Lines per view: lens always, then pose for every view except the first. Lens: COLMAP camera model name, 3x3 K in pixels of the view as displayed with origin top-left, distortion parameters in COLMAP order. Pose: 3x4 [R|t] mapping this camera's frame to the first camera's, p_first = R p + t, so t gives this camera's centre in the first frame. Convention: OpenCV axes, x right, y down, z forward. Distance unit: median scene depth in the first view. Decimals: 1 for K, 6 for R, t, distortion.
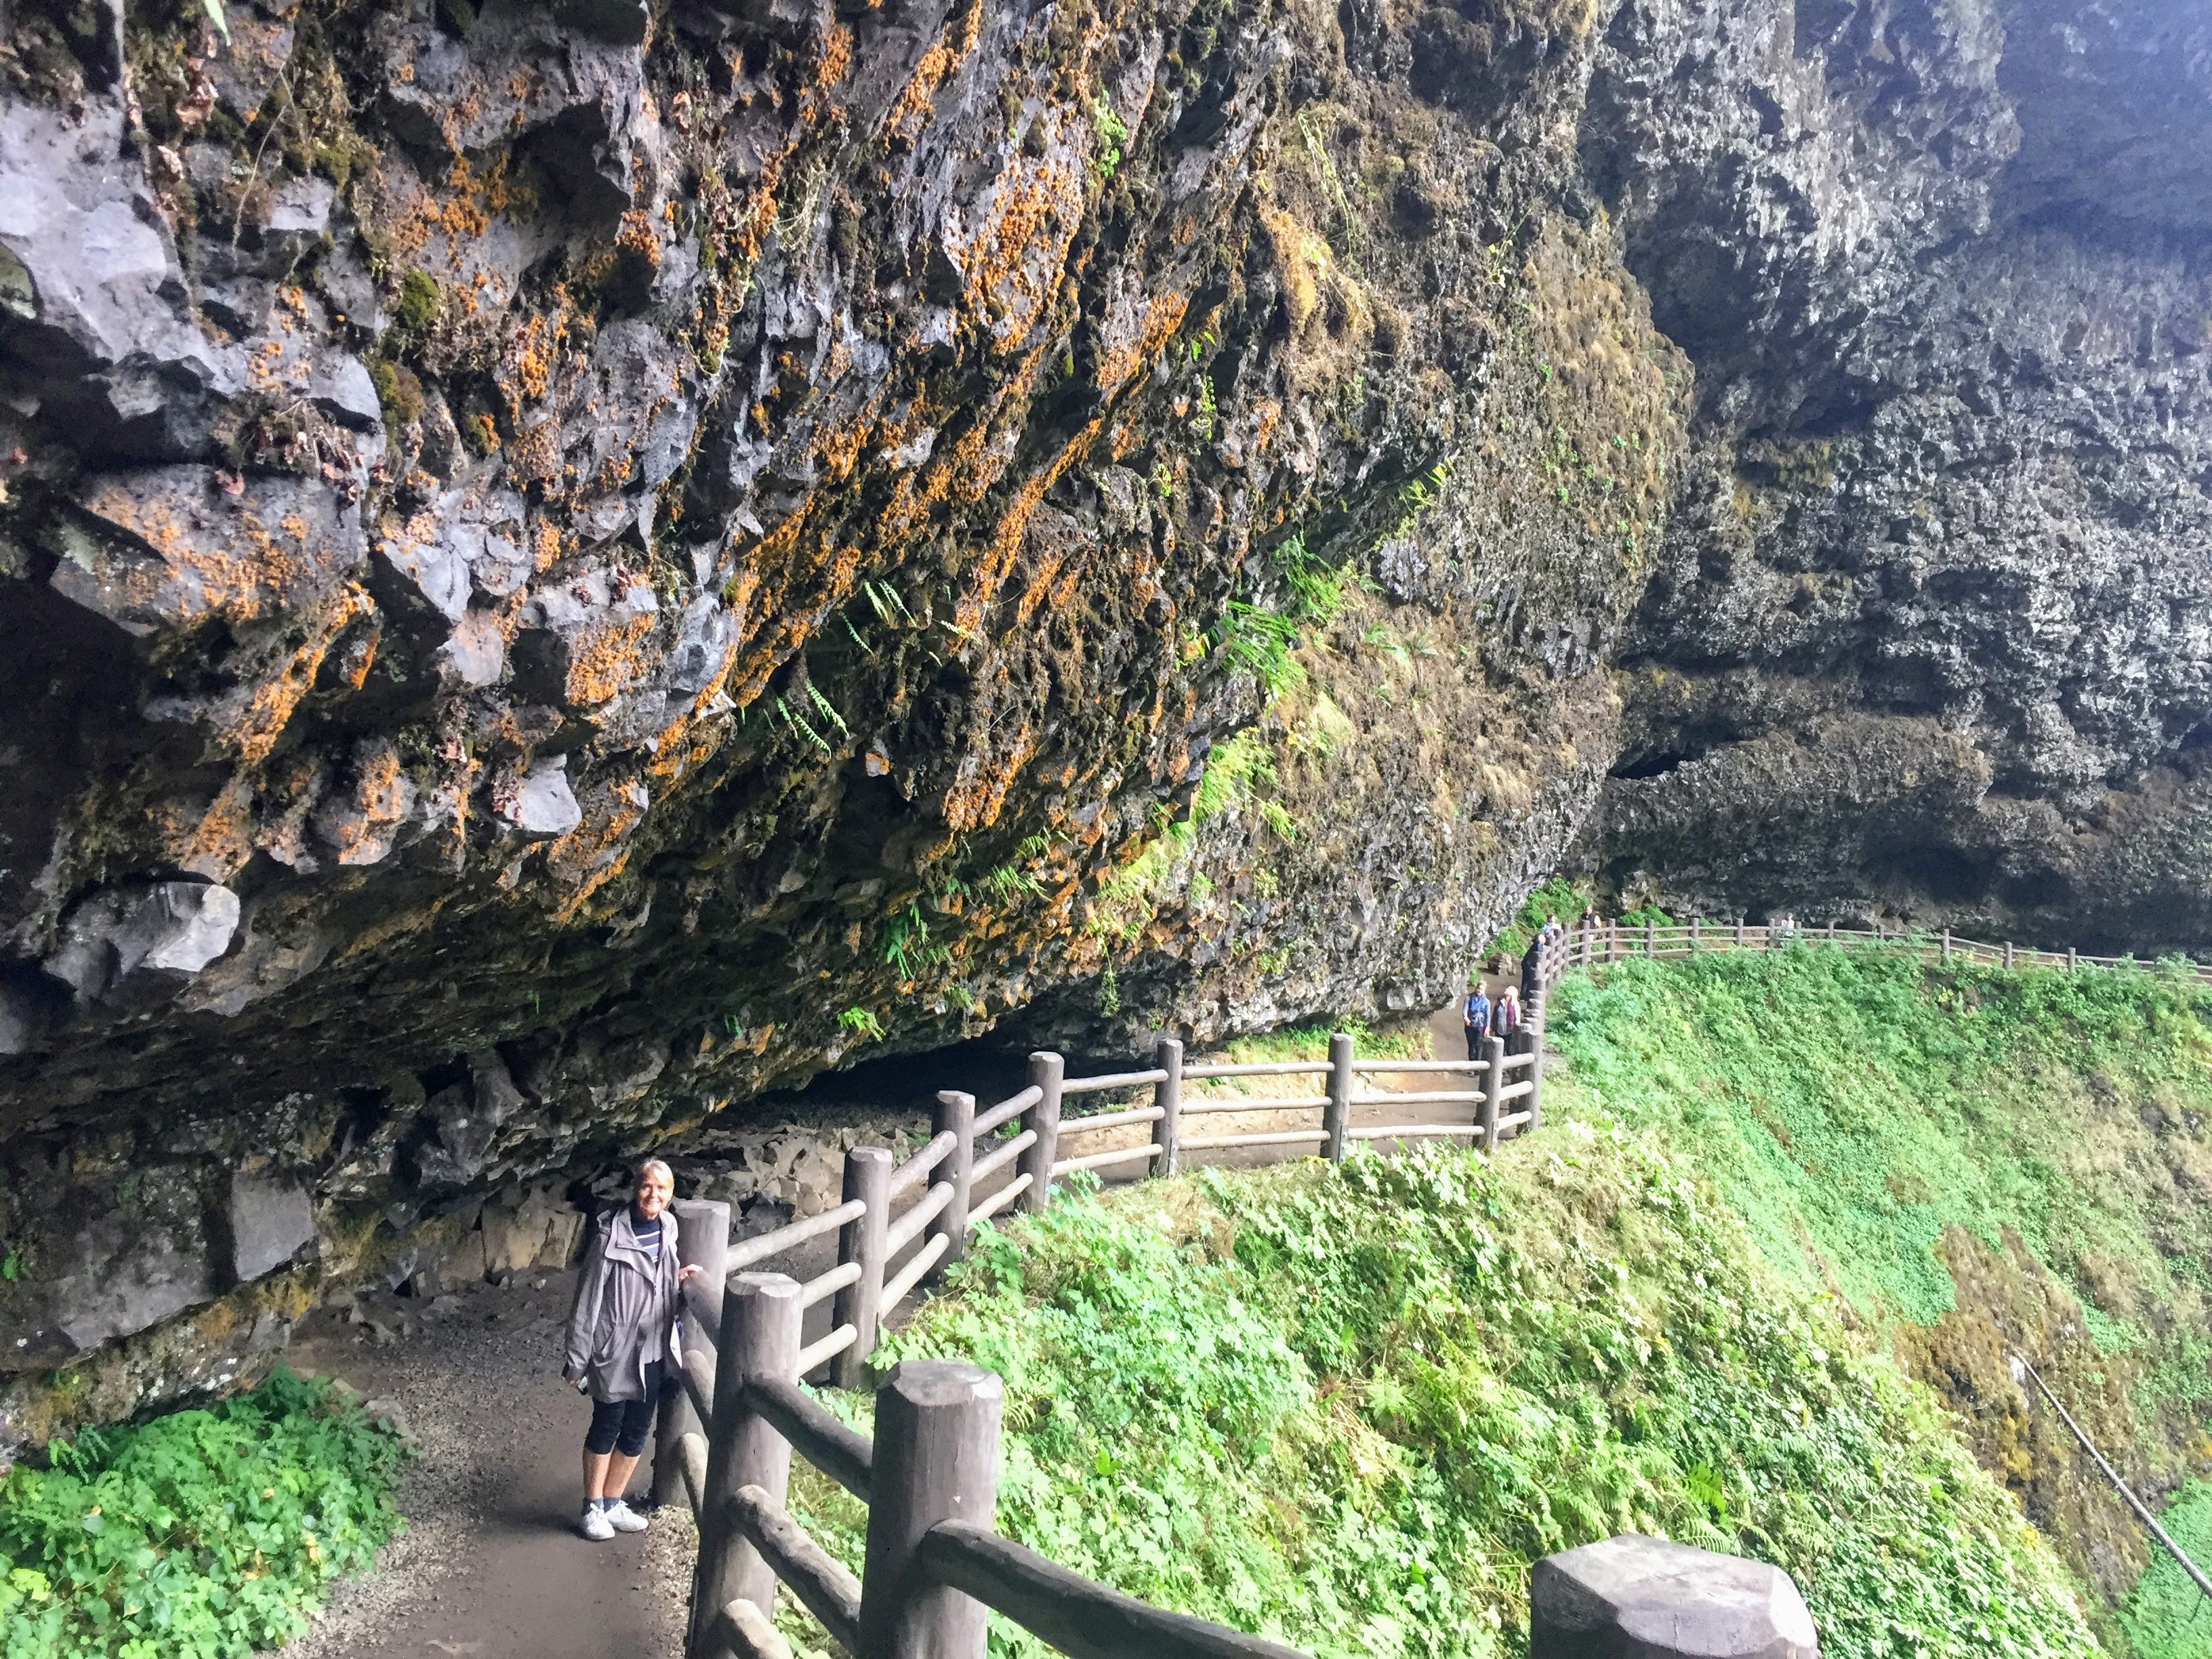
lens RADIAL K [[1899.5, 0, 1111.2], [0, 1899.5, 810.9], [0, 0, 1]] dist [0.049741, 0.020677]
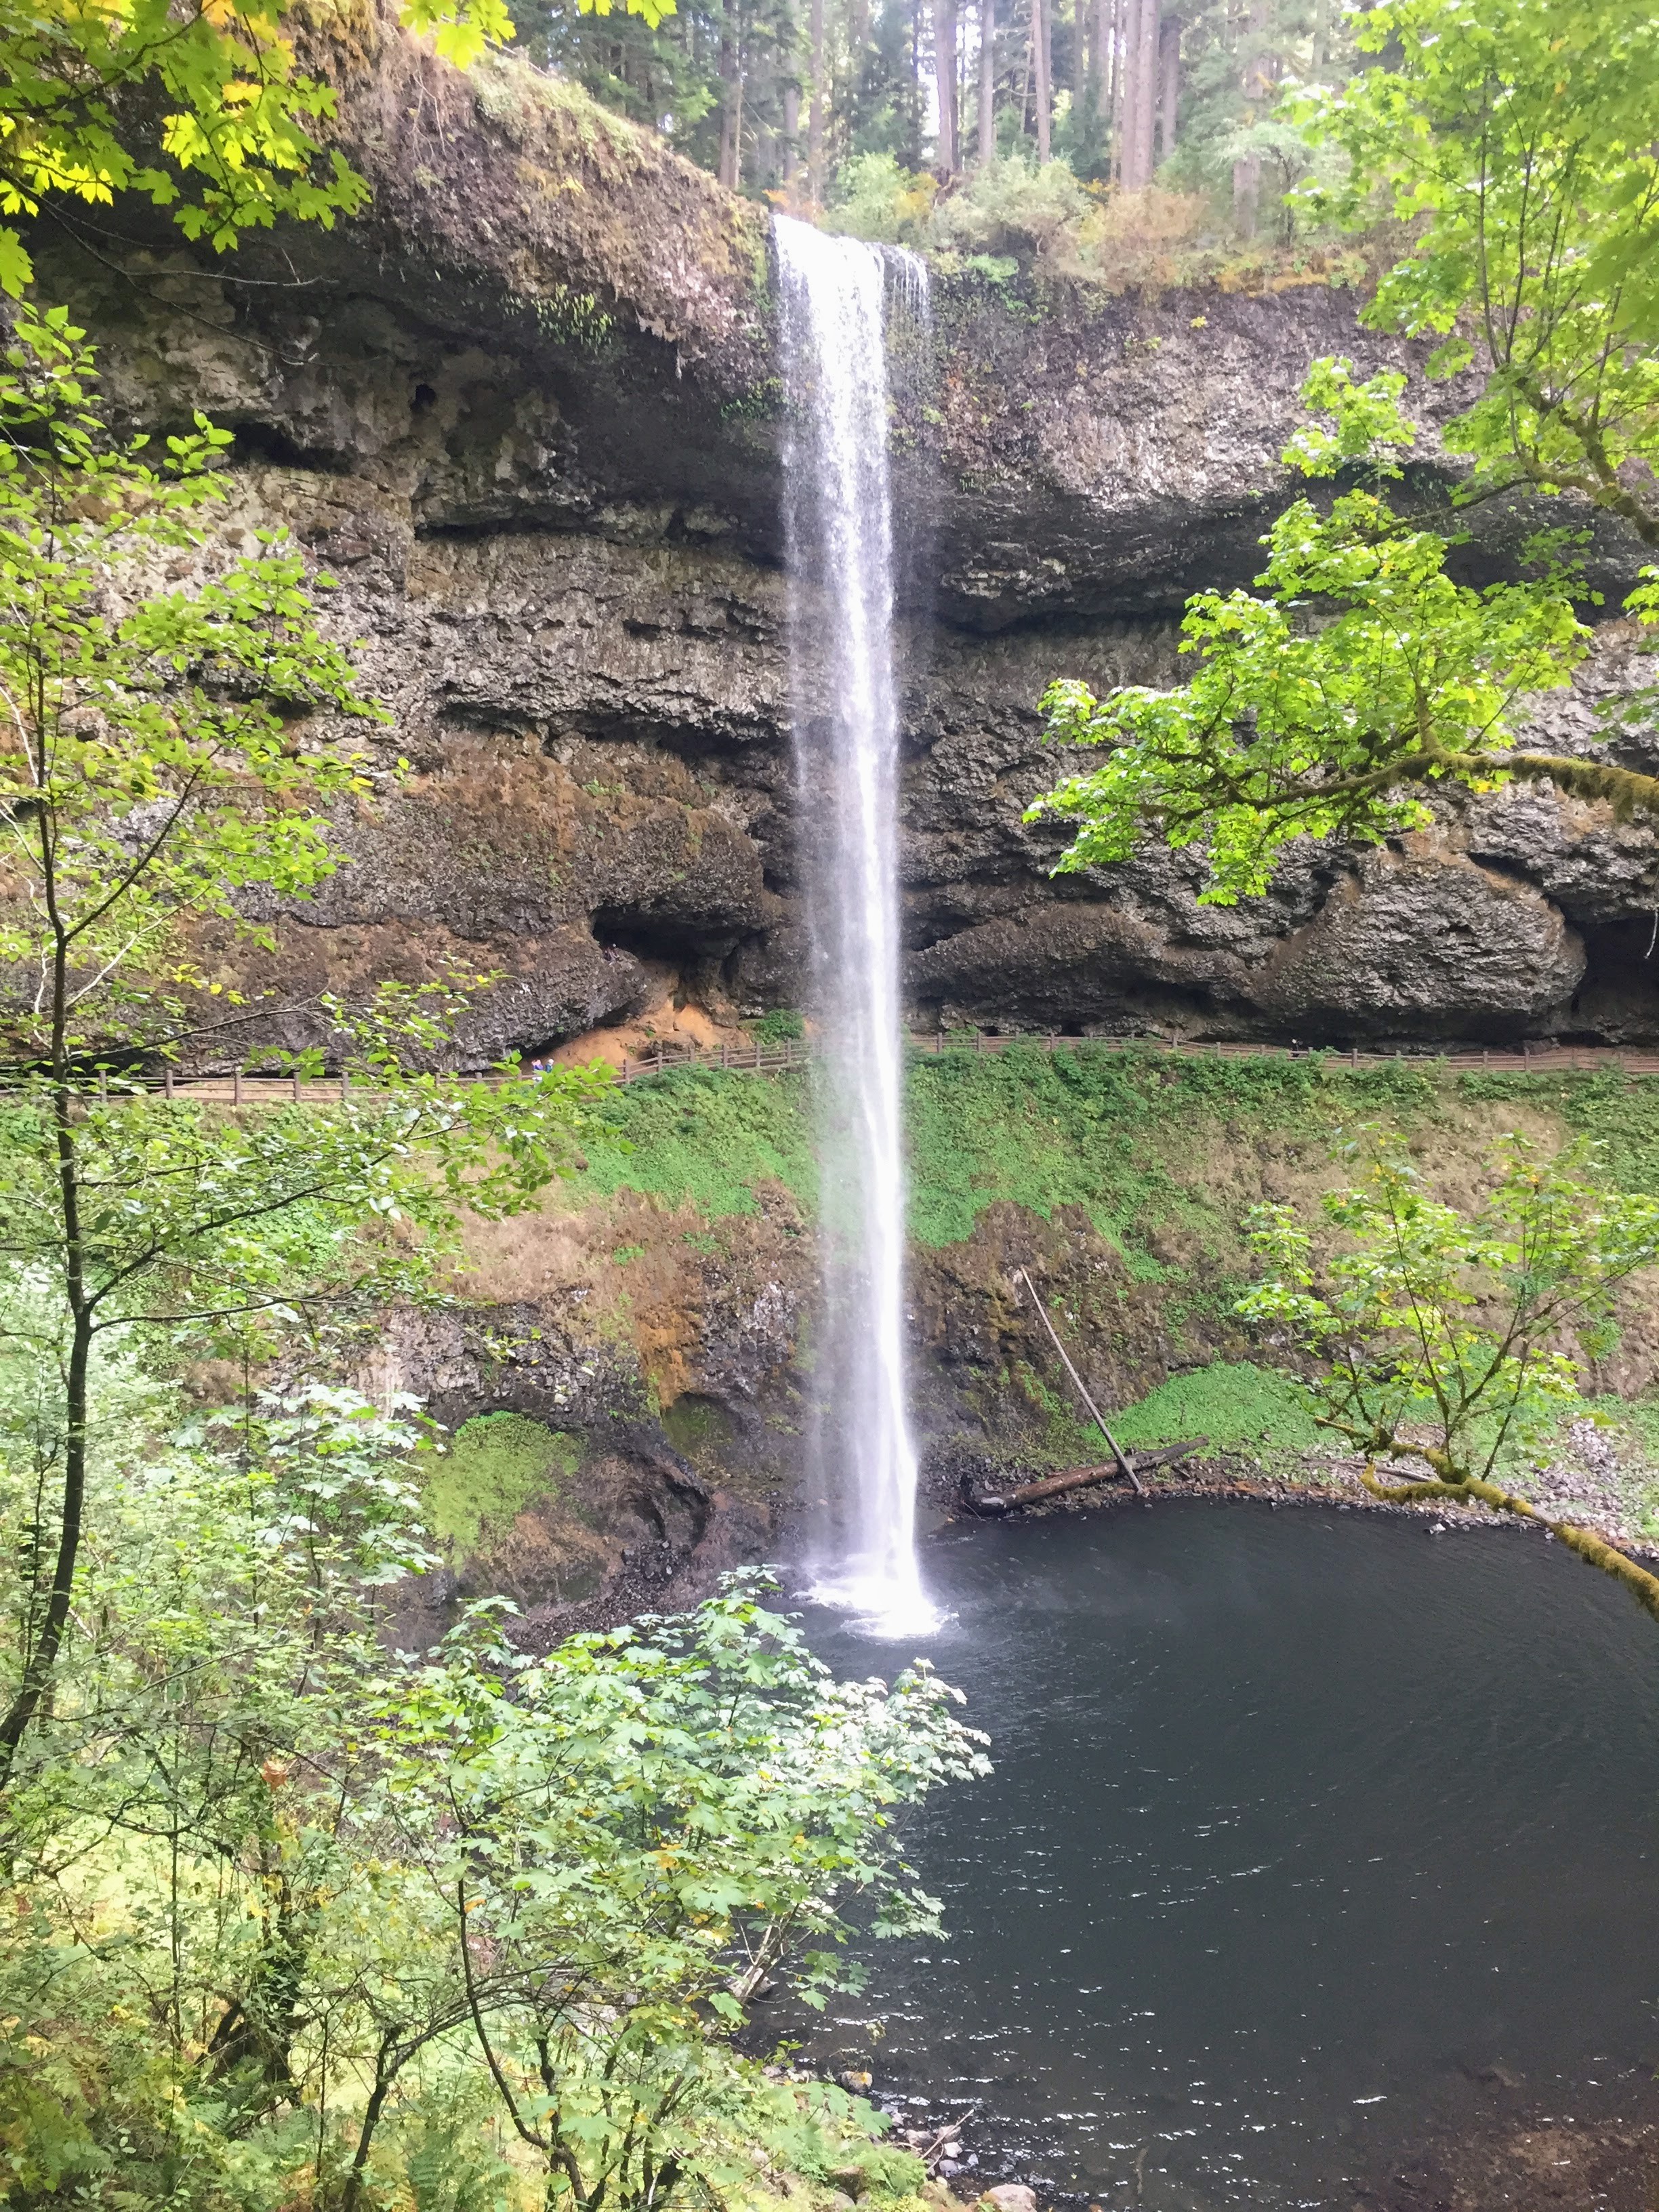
lens RADIAL K [[1899.5, 0, 829.2], [0, 1899.5, 1113.3], [0, 0, 1]] dist [0.049741, 0.020677]
pose [[0.920134, -0.009185, -0.391497, 0.929335], [0.043855, 0.995853, 0.079709, -0.013089], [0.389141, -0.090512, 0.916721, -0.645152]]
